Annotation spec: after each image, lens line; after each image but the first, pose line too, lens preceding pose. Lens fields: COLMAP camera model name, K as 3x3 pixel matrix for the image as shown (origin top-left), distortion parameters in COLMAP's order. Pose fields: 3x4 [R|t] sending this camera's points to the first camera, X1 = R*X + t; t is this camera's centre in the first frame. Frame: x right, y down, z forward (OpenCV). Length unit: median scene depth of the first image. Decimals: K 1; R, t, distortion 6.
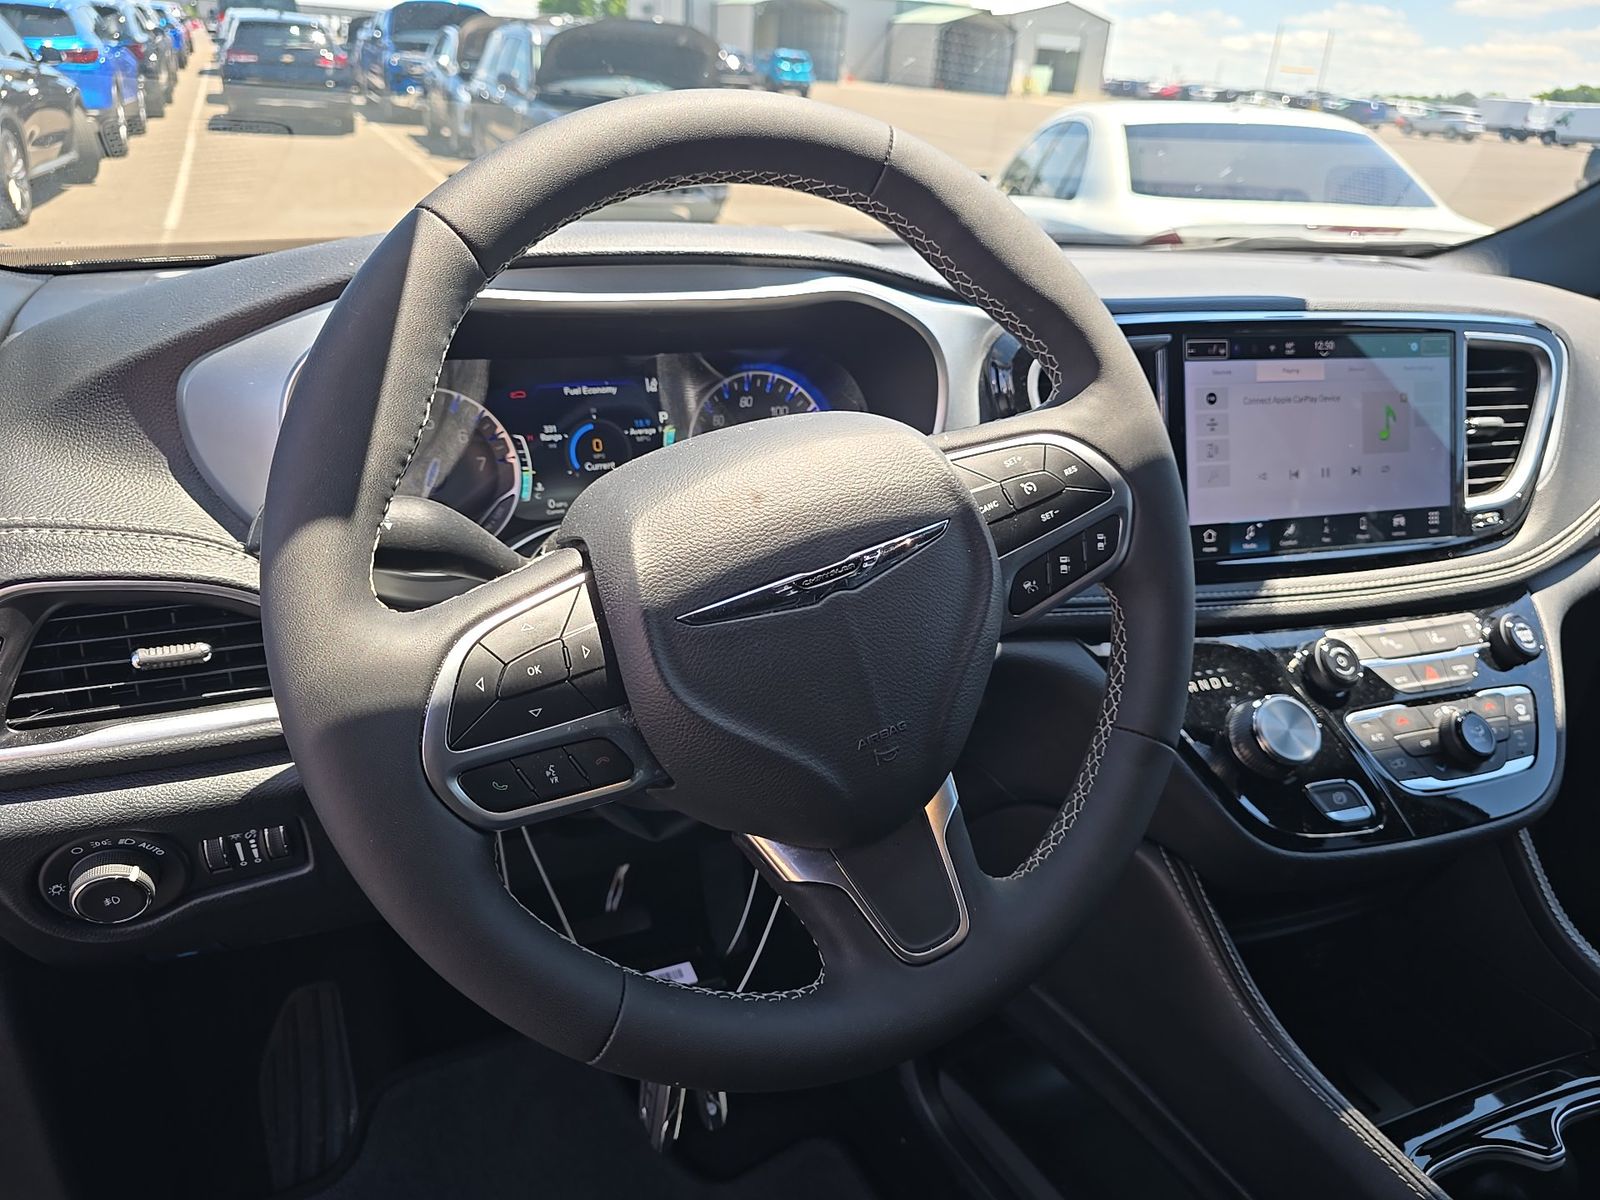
lens RADIAL K [[1111.4, 0, 820.6], [0, 1111.4, 603.9], [0, 0, 1]] dist [0.045825, -0.033385]
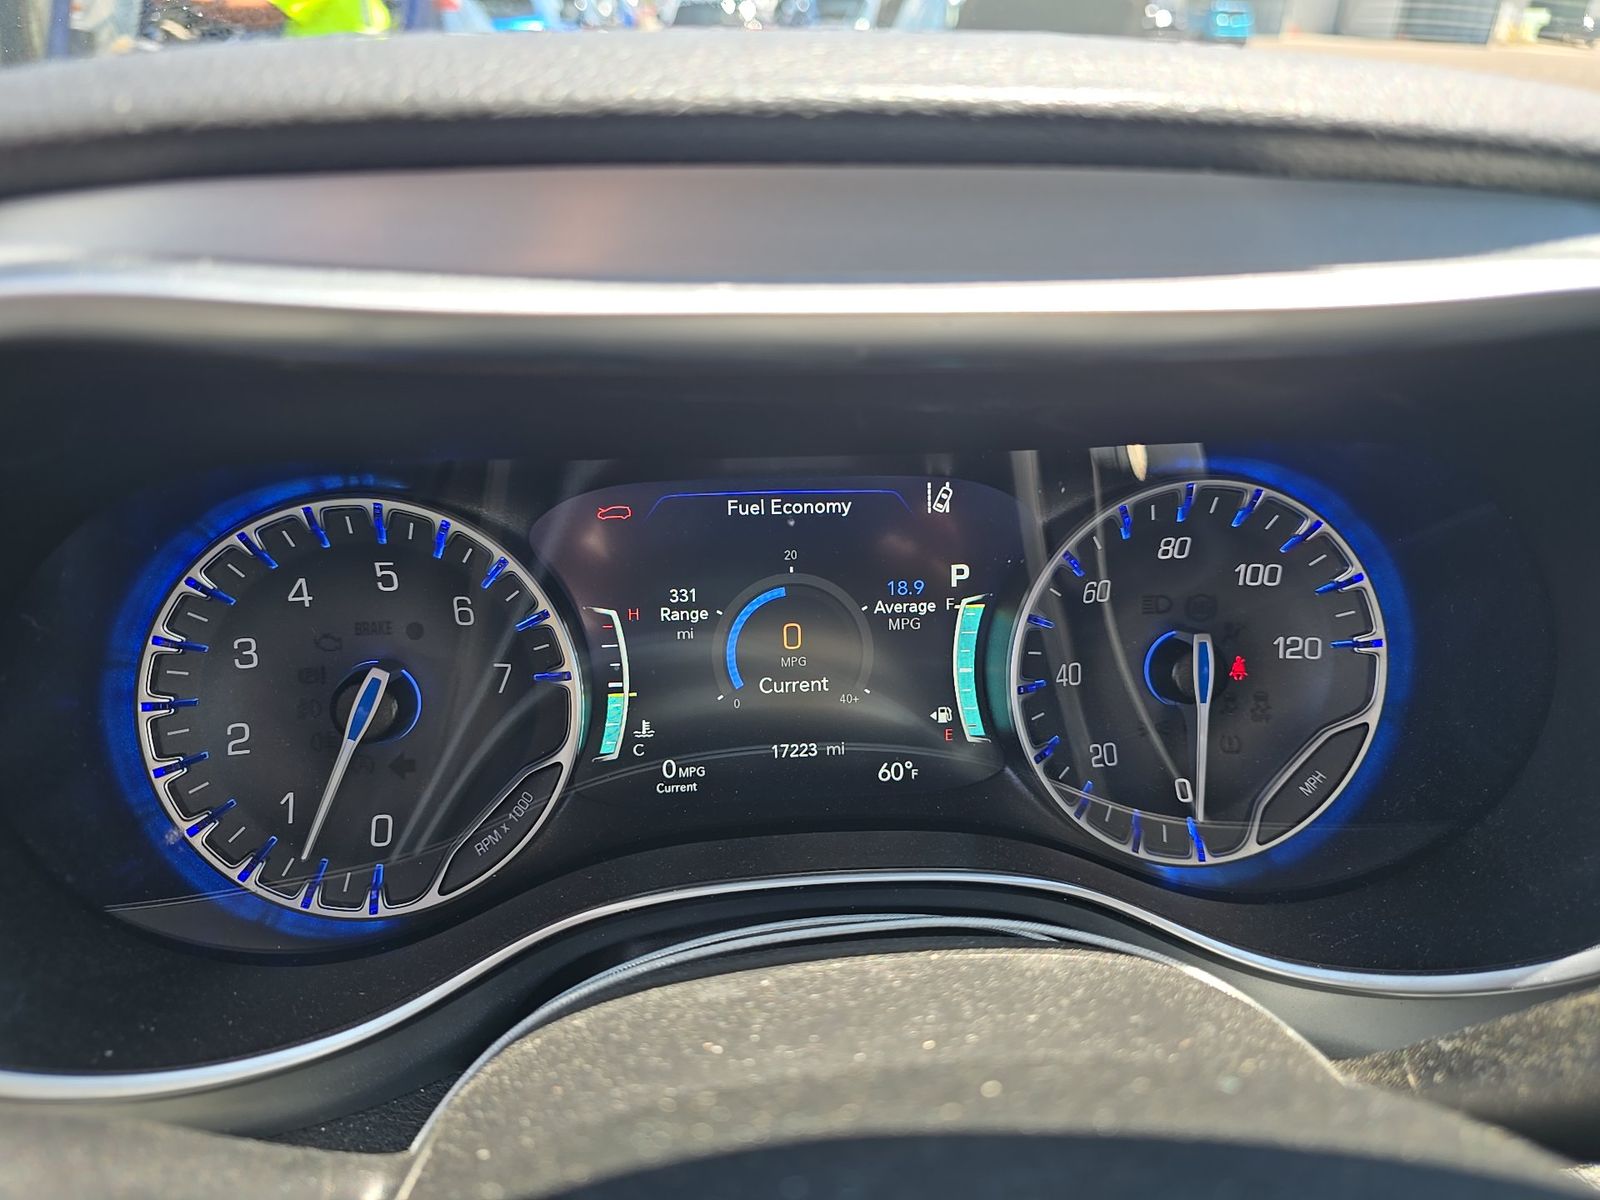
lens RADIAL K [[1111.4, 0, 794.5], [0, 1111.4, 602.2], [0, 0, 1]] dist [0.045825, -0.033385]
pose [[0.937544, 0.117113, -0.327560, -0.060236], [-0.110385, 0.993118, 0.039128, -0.162372], [0.329889, -0.000526, 0.944020, 0.572106]]
